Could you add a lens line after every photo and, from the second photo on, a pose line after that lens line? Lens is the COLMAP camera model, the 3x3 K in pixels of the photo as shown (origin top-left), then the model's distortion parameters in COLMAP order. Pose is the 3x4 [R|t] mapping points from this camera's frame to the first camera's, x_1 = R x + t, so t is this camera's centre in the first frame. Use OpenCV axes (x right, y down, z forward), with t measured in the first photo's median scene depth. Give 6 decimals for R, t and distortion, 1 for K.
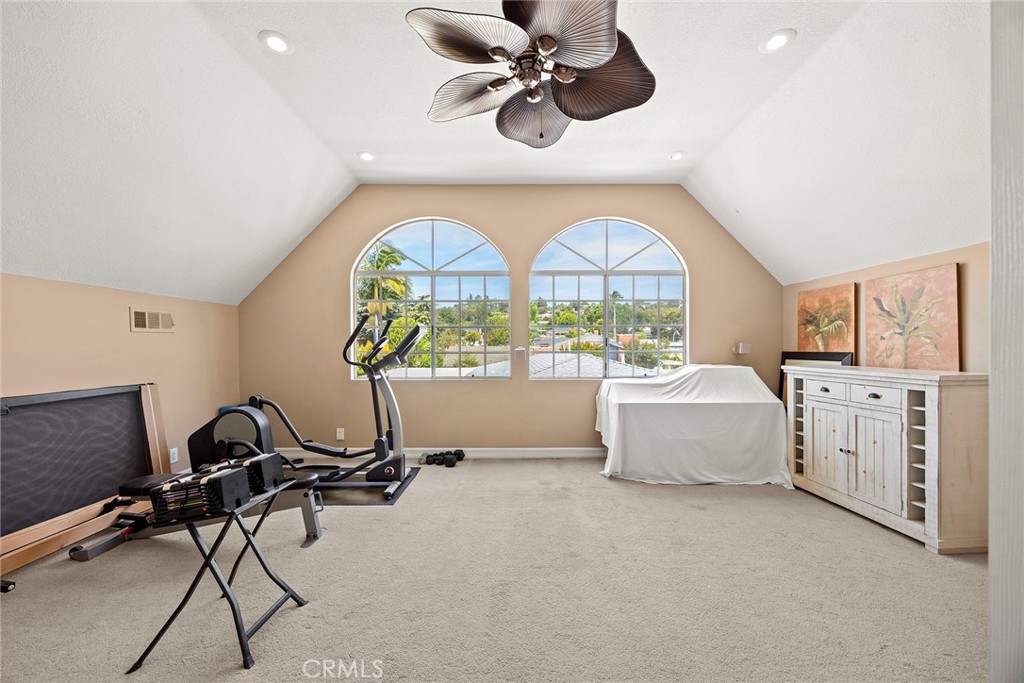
lens RADIAL K [[396.3, 0, 512.7], [0, 396.3, 345.9], [0, 0, 1]] dist [-0.005333, 0.000286]
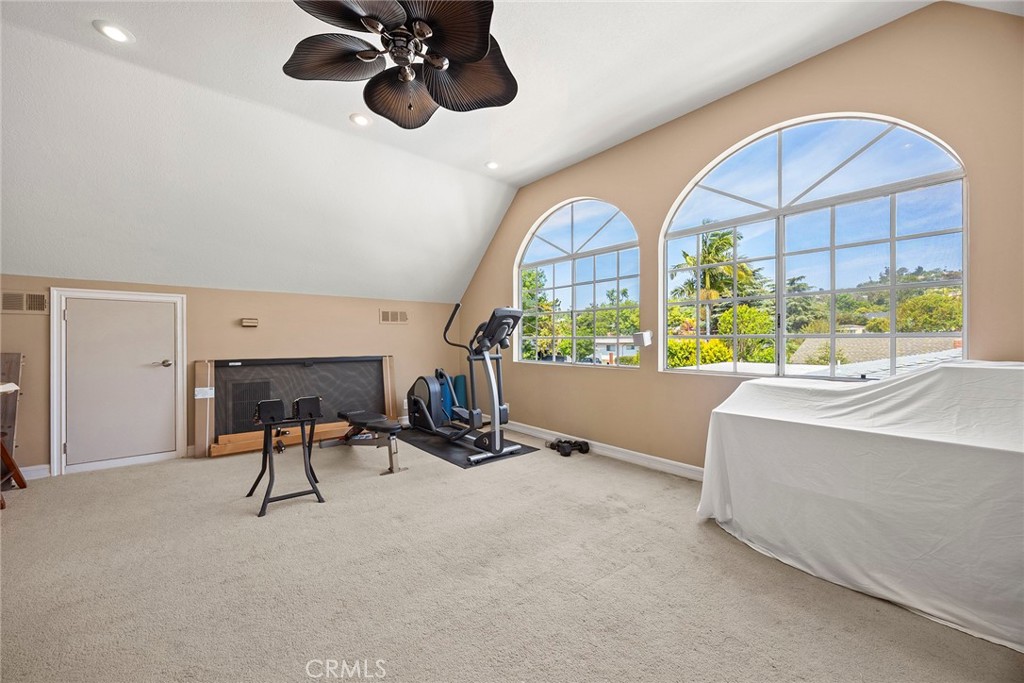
lens RADIAL K [[396.3, 0, 519.2], [0, 396.3, 341.4], [0, 0, 1]] dist [-0.005333, 0.000286]
pose [[0.635704, 0.004381, -0.771920, 0.576981], [-0.000150, 0.999985, 0.005551, 0.024260], [0.771932, -0.003413, 0.635695, 0.337731]]
